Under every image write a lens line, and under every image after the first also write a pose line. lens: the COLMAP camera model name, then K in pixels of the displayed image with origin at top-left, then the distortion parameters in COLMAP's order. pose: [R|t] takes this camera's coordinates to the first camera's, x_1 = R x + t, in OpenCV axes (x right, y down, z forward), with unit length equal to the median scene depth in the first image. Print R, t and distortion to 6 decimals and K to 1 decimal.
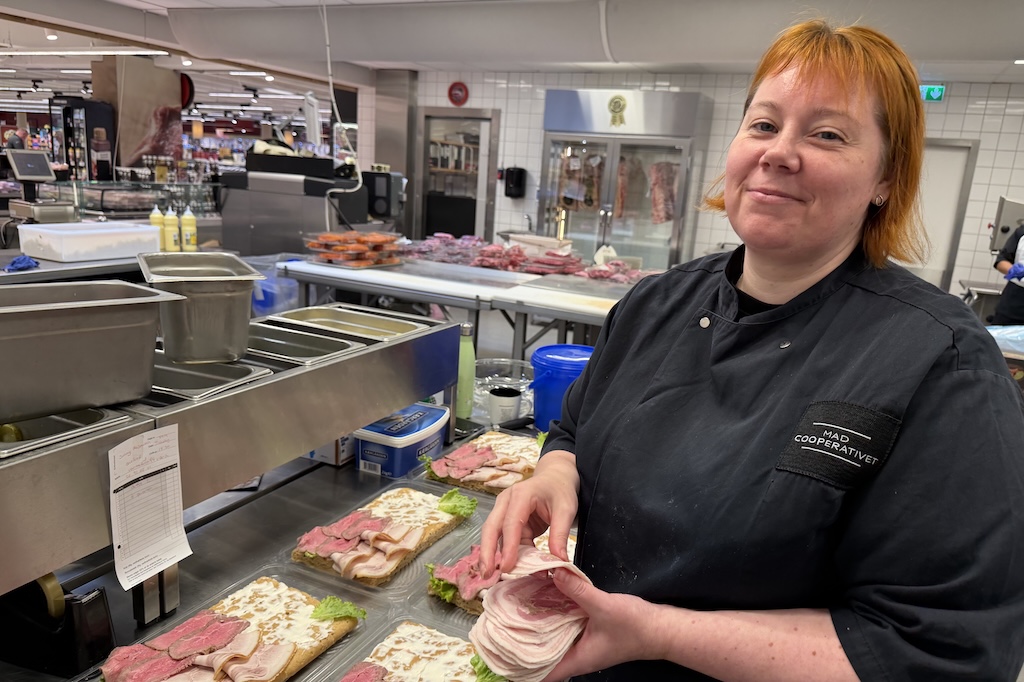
lens RADIAL K [[727.5, 0, 507.7], [0, 727.5, 341.2], [0, 0, 1]] dist [0.008635, 0.002353]
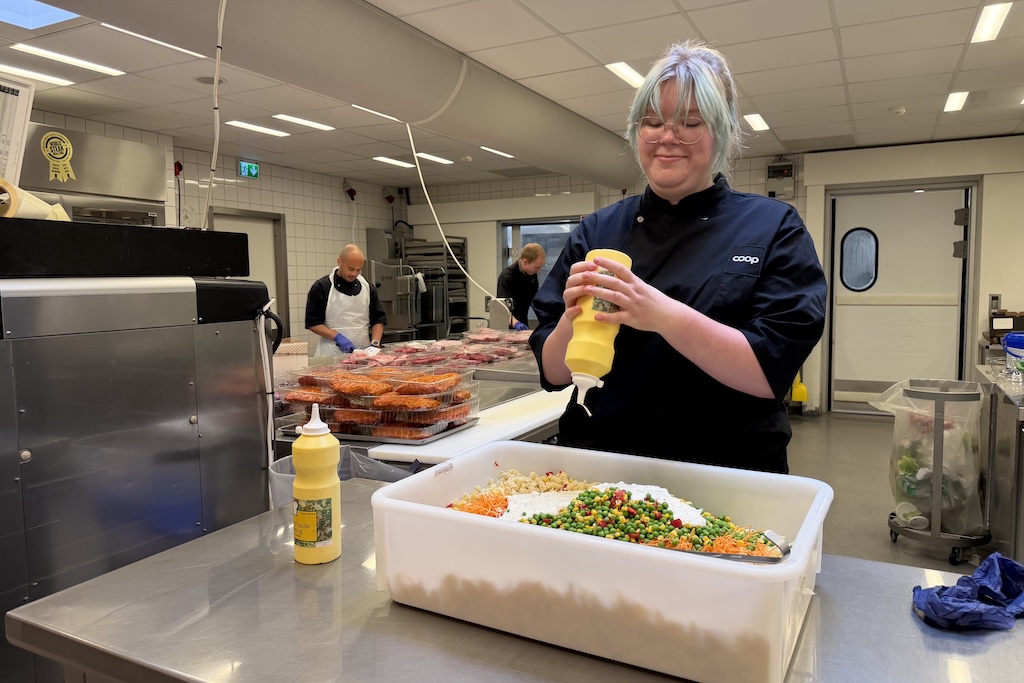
lens RADIAL K [[727.5, 0, 507.7], [0, 727.5, 341.7], [0, 0, 1]] dist [0.008635, 0.002353]
pose [[0.029037, -0.153934, 0.987654, -0.516288], [0.235598, 0.961288, 0.142898, -0.159961], [-0.971417, 0.228540, 0.064179, 0.619960]]
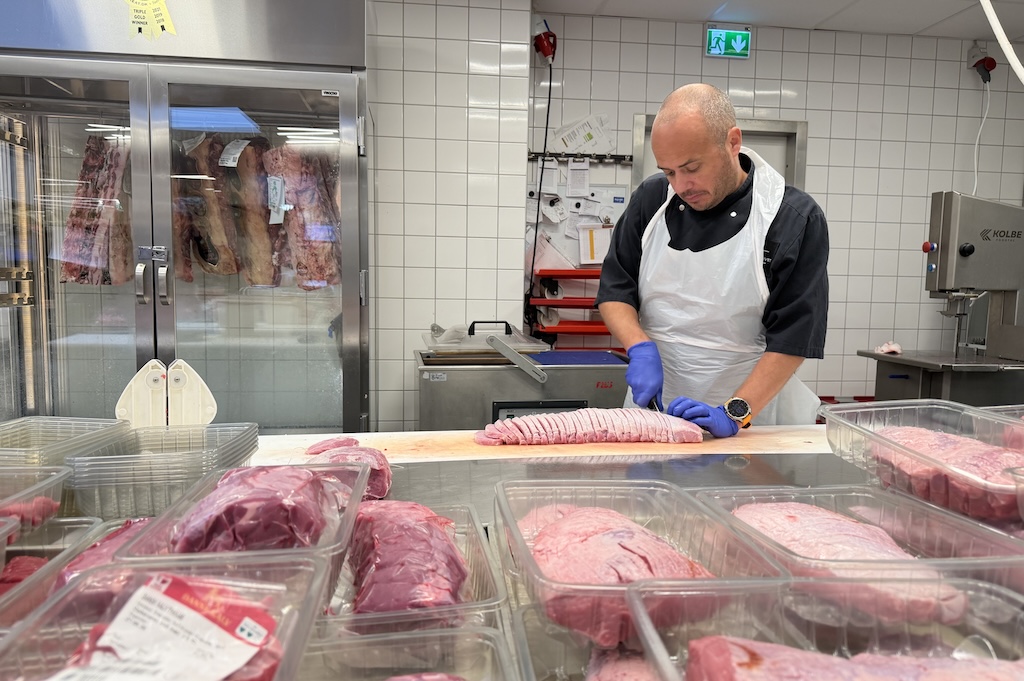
lens RADIAL K [[727.5, 0, 507.7], [0, 727.5, 340.7], [0, 0, 1]] dist [0.008635, 0.002353]
pose [[0.842407, -0.099244, 0.529624, 0.091146], [0.163397, 0.983662, -0.075572, -0.088180], [-0.513470, 0.150201, 0.844860, 0.632533]]
